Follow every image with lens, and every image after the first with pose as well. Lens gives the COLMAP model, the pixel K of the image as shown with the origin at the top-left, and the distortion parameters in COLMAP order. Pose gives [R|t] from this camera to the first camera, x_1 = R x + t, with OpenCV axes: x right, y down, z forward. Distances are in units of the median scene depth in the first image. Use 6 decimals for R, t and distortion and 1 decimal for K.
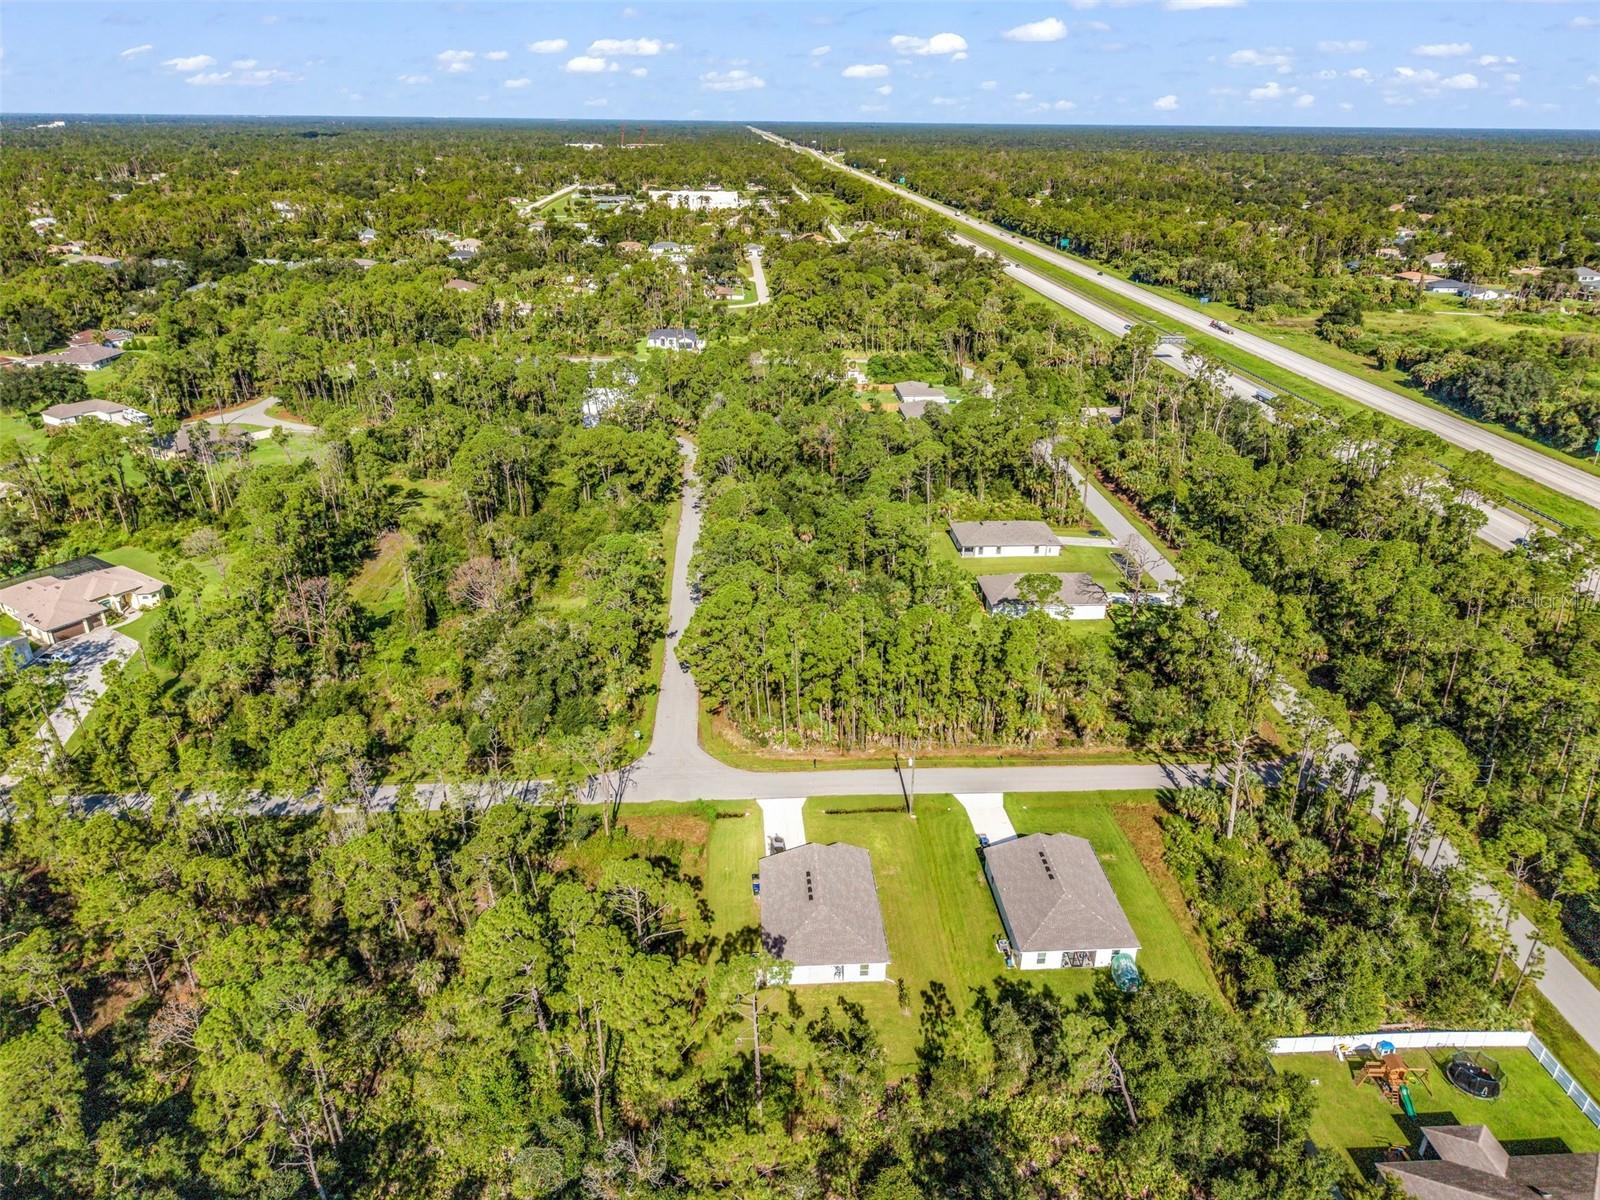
lens RADIAL K [[1083.1, 0, 796.6], [0, 1083.1, 593.8], [0, 0, 1]] dist [0.029603, -0.028549]
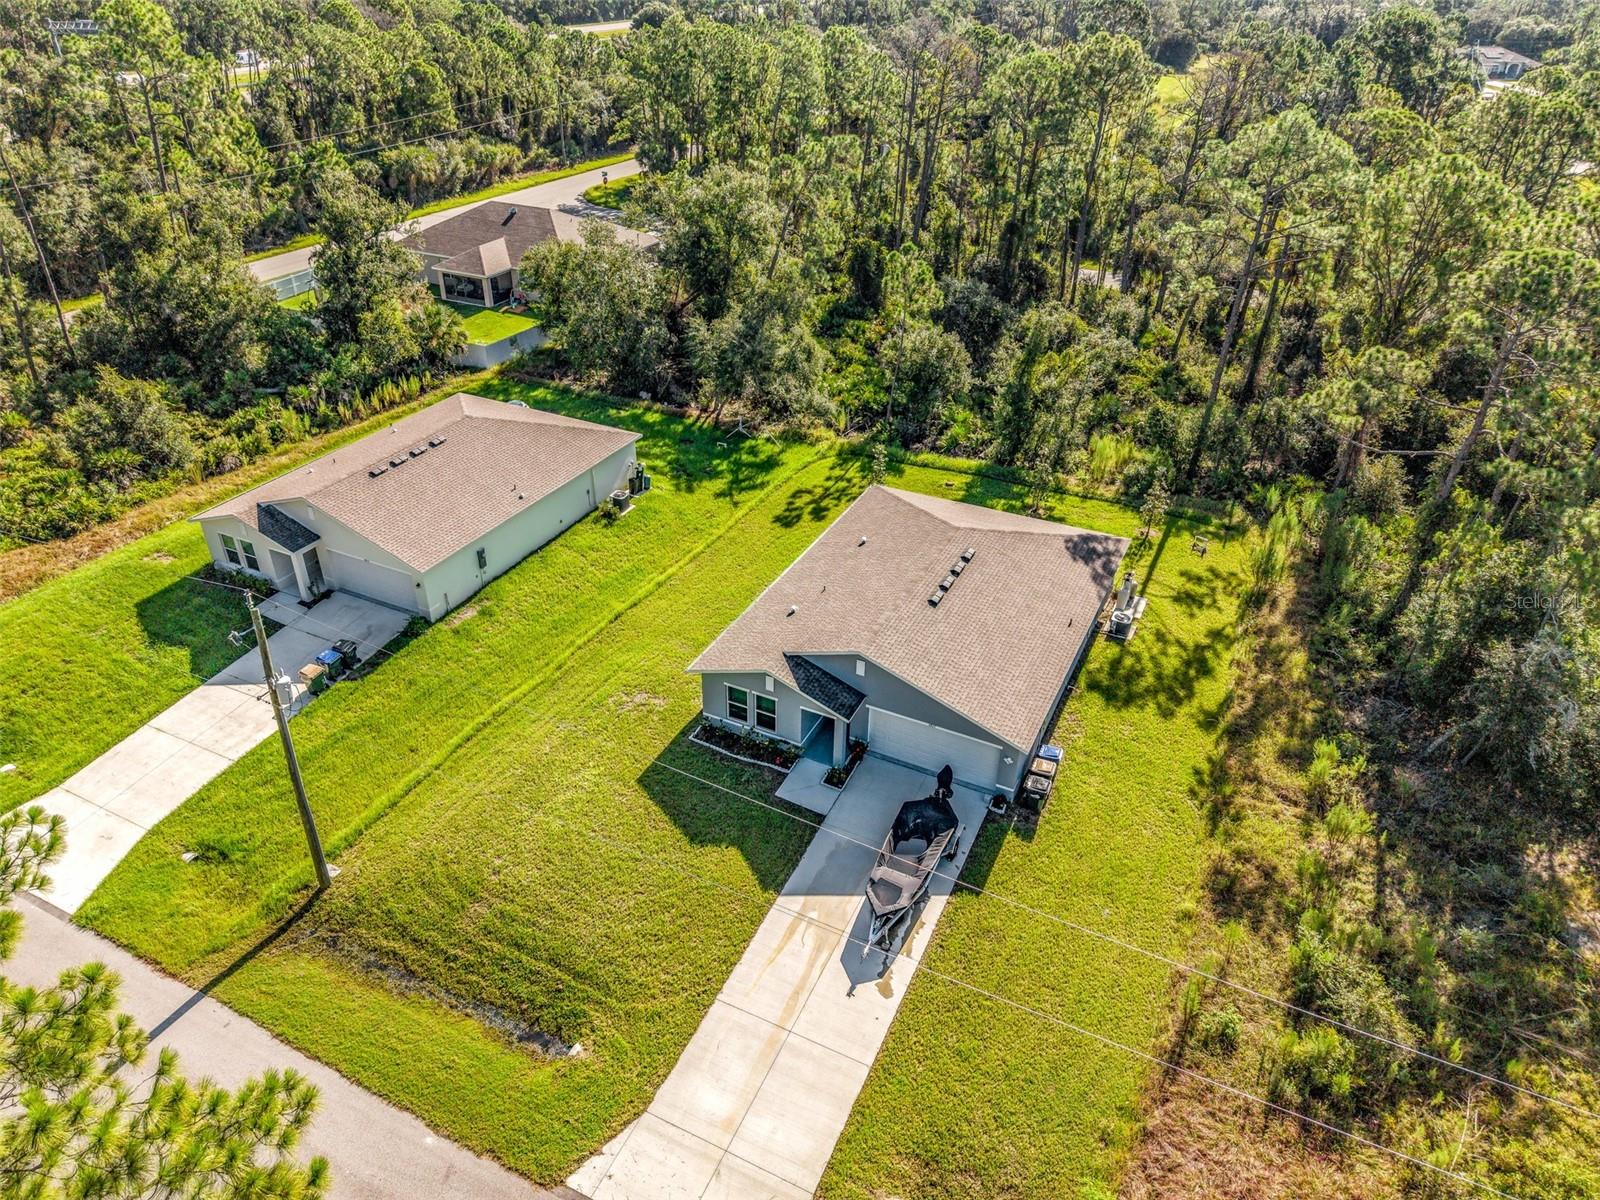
lens RADIAL K [[1083.1, 0, 796.6], [0, 1083.1, 593.8], [0, 0, 1]] dist [0.029603, -0.028549]
pose [[-0.866685, -0.278462, 0.413903, -0.051988], [0.183871, 0.592973, 0.783948, -0.013720], [-0.463734, 0.755541, -0.462720, 0.650981]]
